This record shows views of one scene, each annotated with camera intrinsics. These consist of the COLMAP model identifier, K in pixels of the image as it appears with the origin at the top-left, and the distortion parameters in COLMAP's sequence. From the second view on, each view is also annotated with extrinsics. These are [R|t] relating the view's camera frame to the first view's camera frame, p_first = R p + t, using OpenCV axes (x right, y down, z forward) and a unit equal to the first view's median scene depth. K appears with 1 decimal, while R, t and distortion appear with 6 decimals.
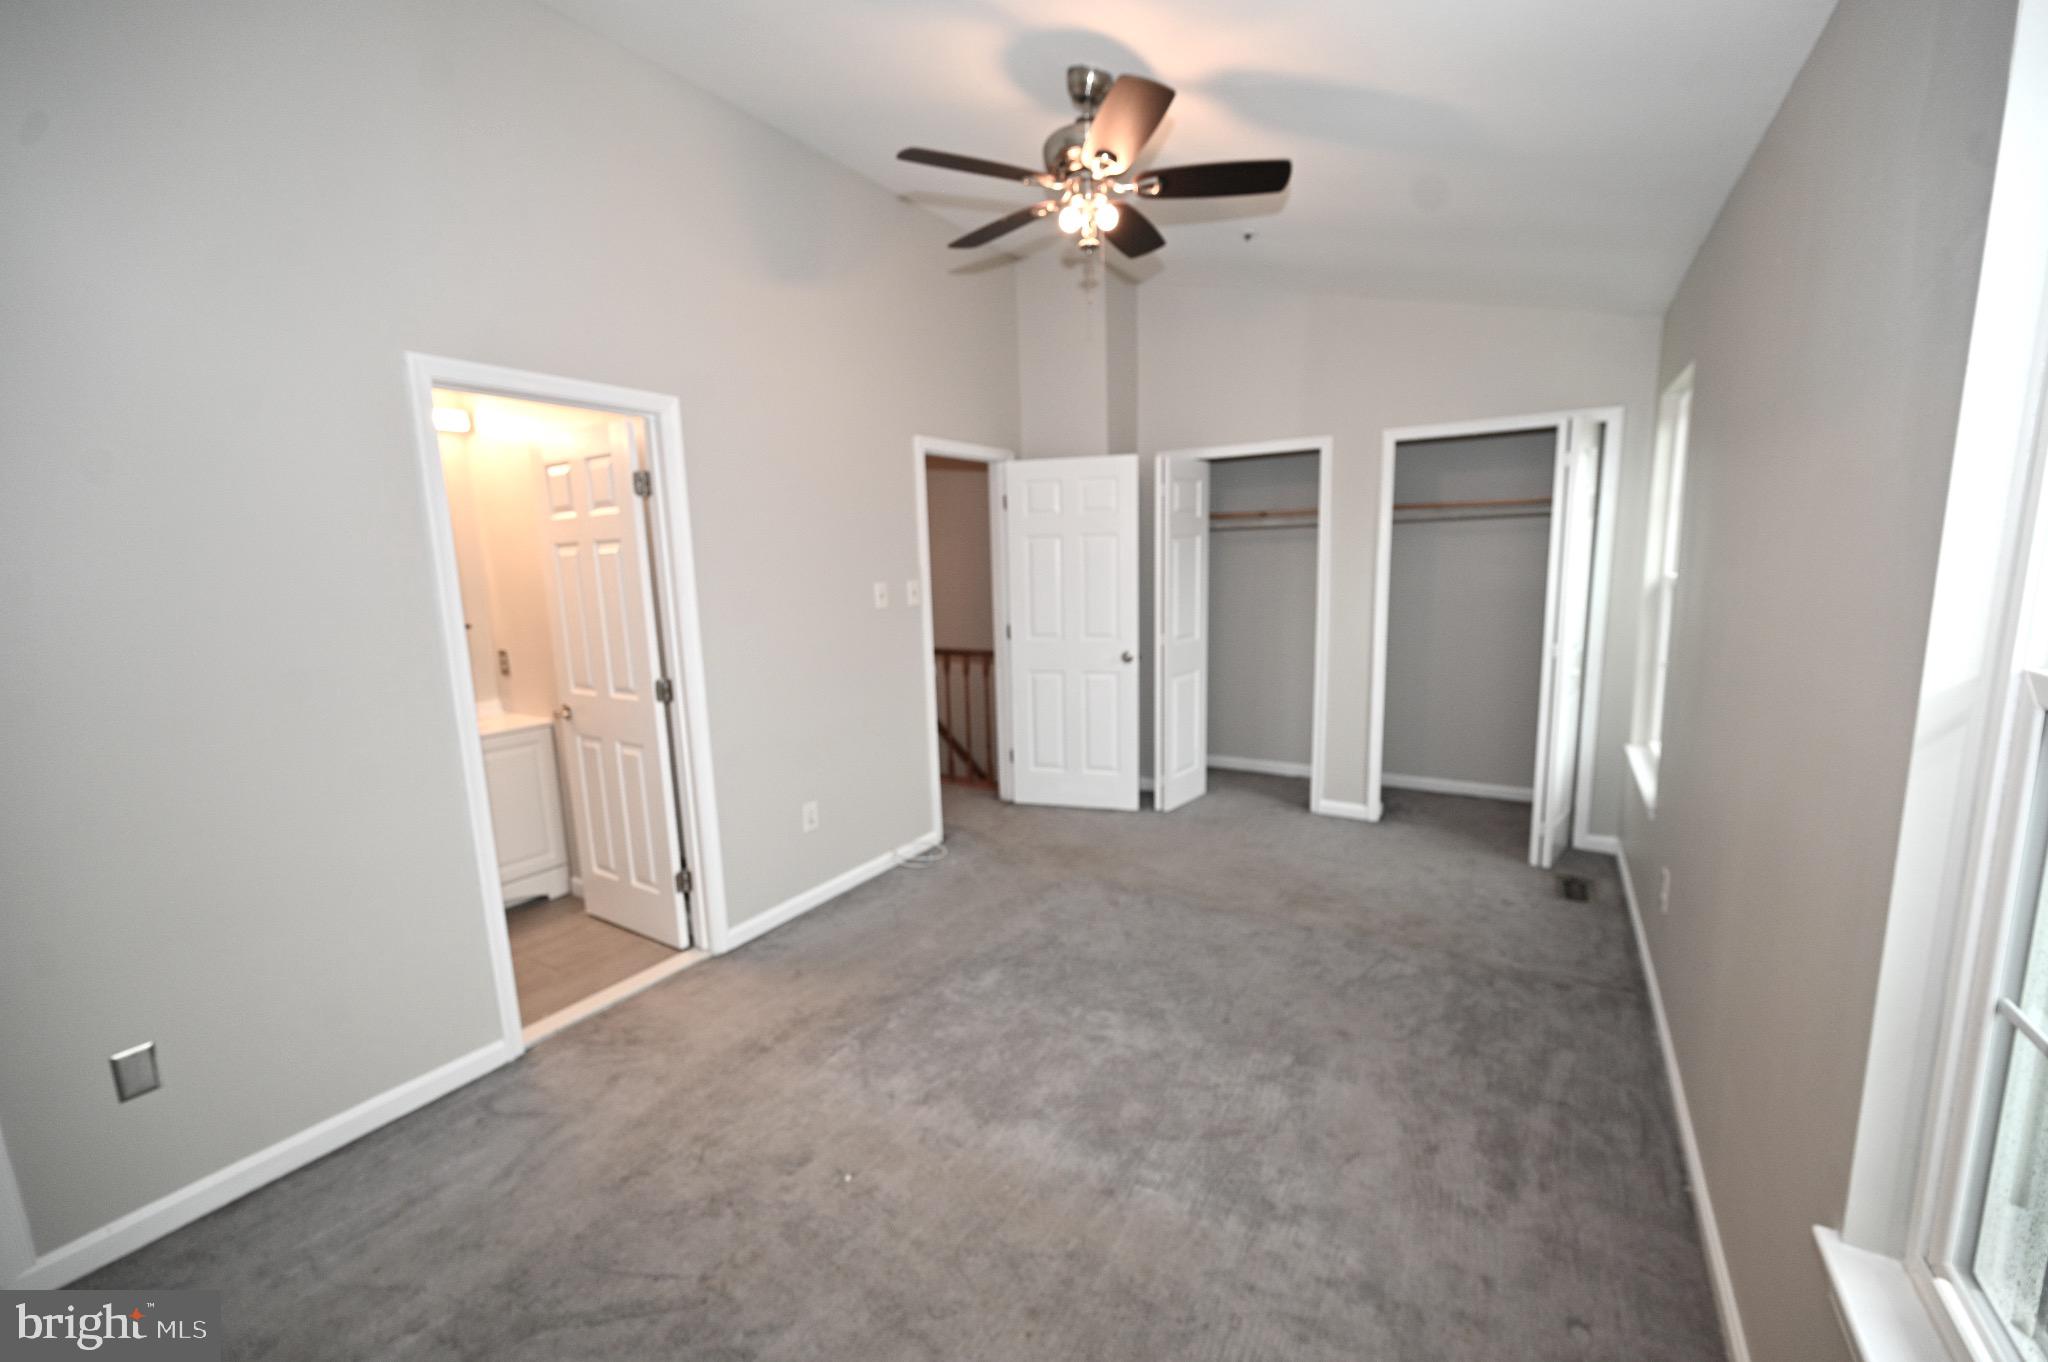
lens RADIAL K [[810.6, 0, 1028.0], [0, 810.6, 683.0], [0, 0, 1]] dist [-0.000239, 0.000122]
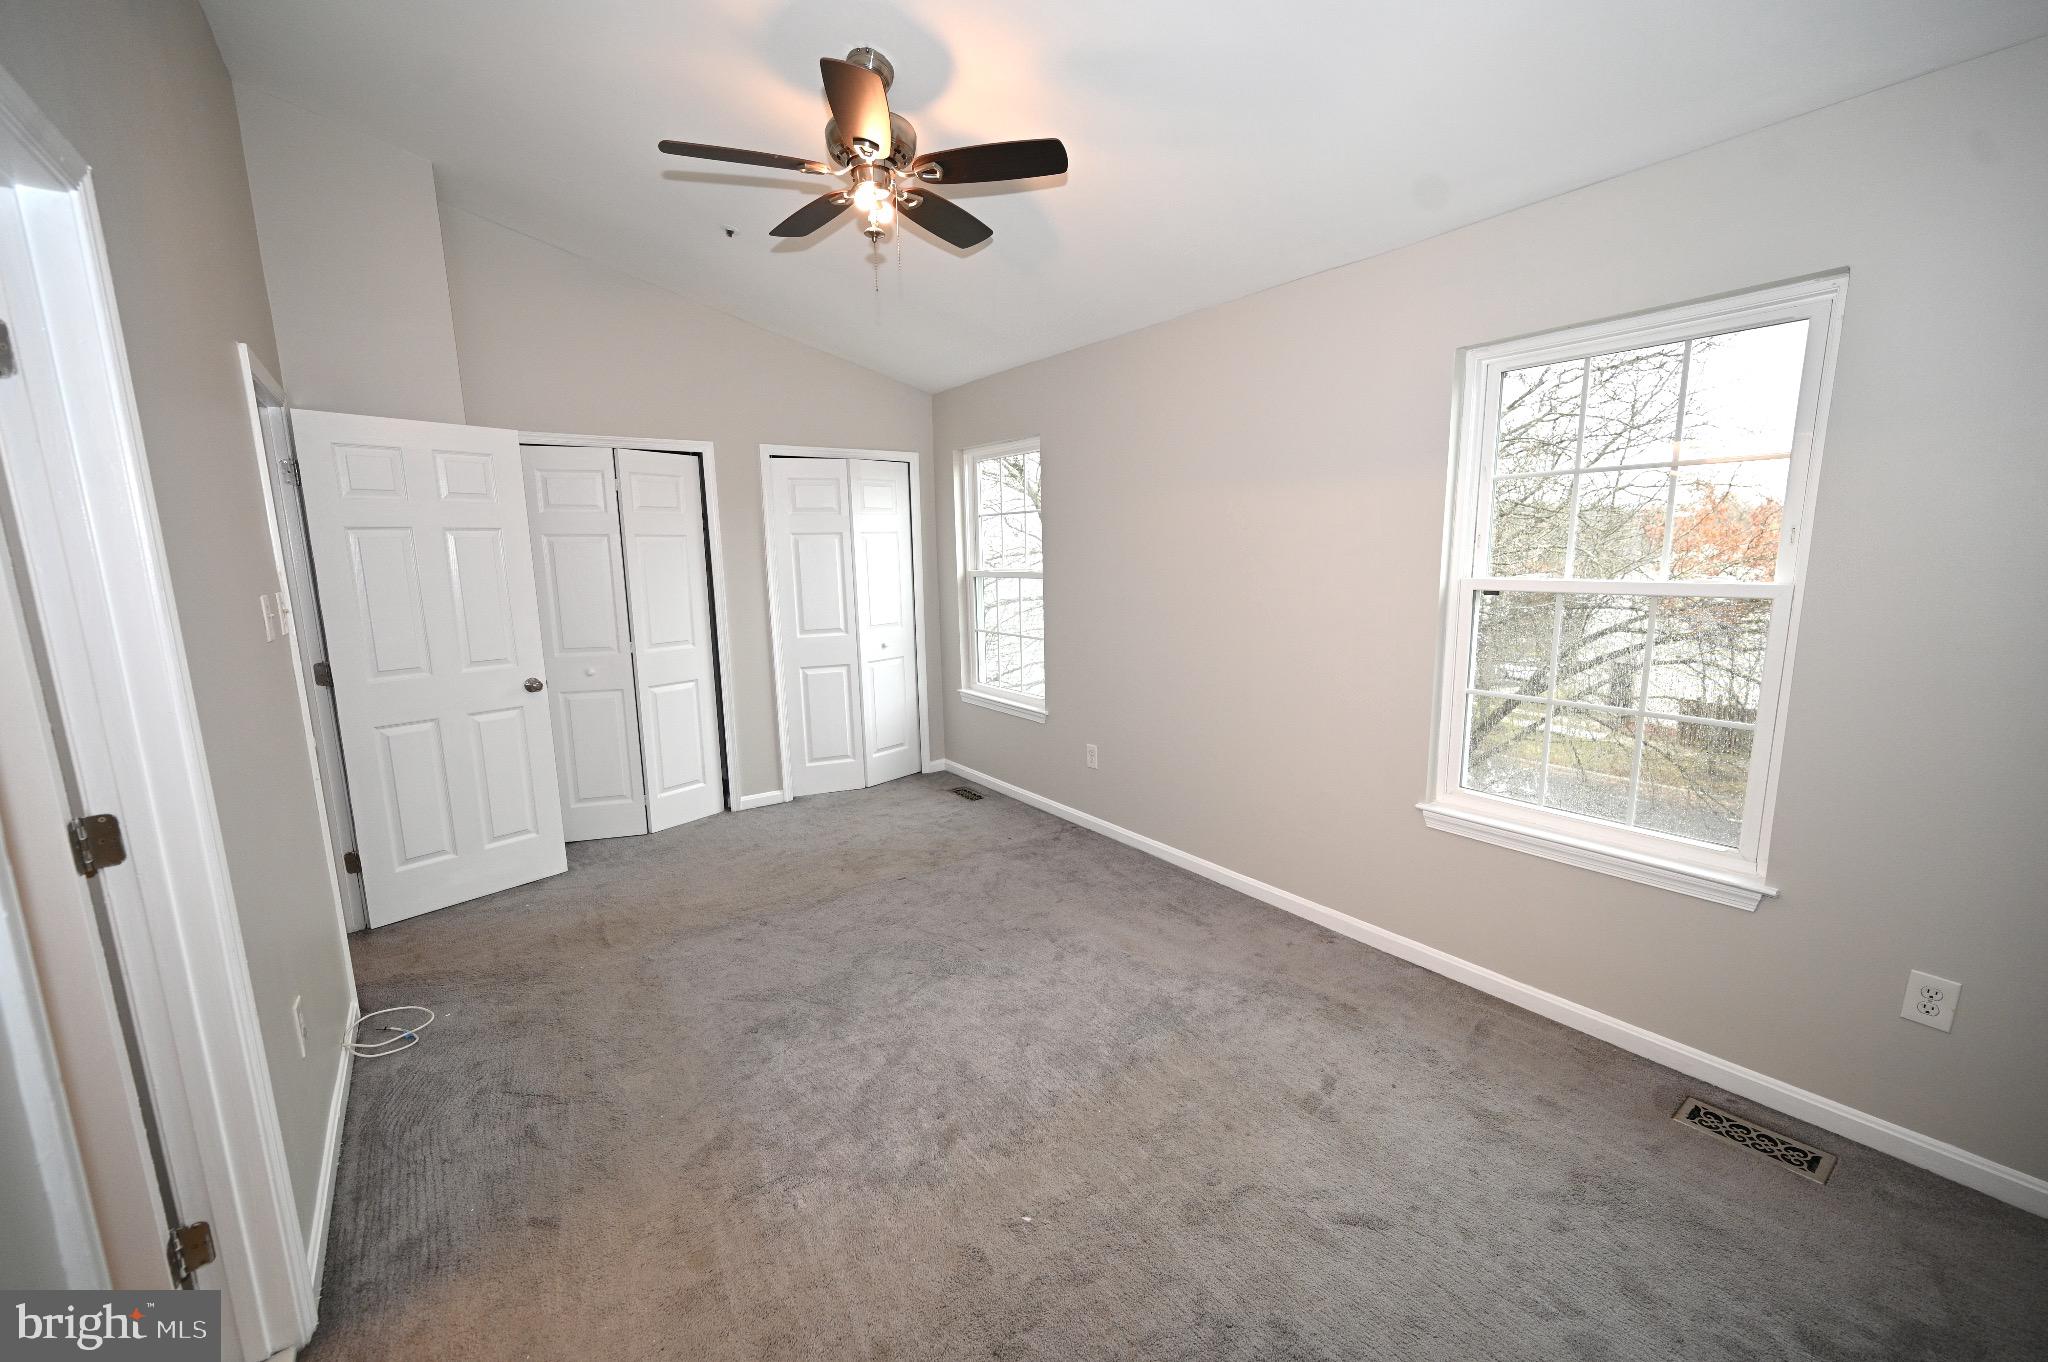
lens RADIAL K [[810.6, 0, 1028.0], [0, 810.6, 683.0], [0, 0, 1]] dist [-0.000239, 0.000122]
pose [[0.388908, -0.129547, 0.912123, -0.570261], [0.157113, 0.984887, 0.072892, -0.021971], [-0.907781, 0.114958, 0.403384, 0.338311]]
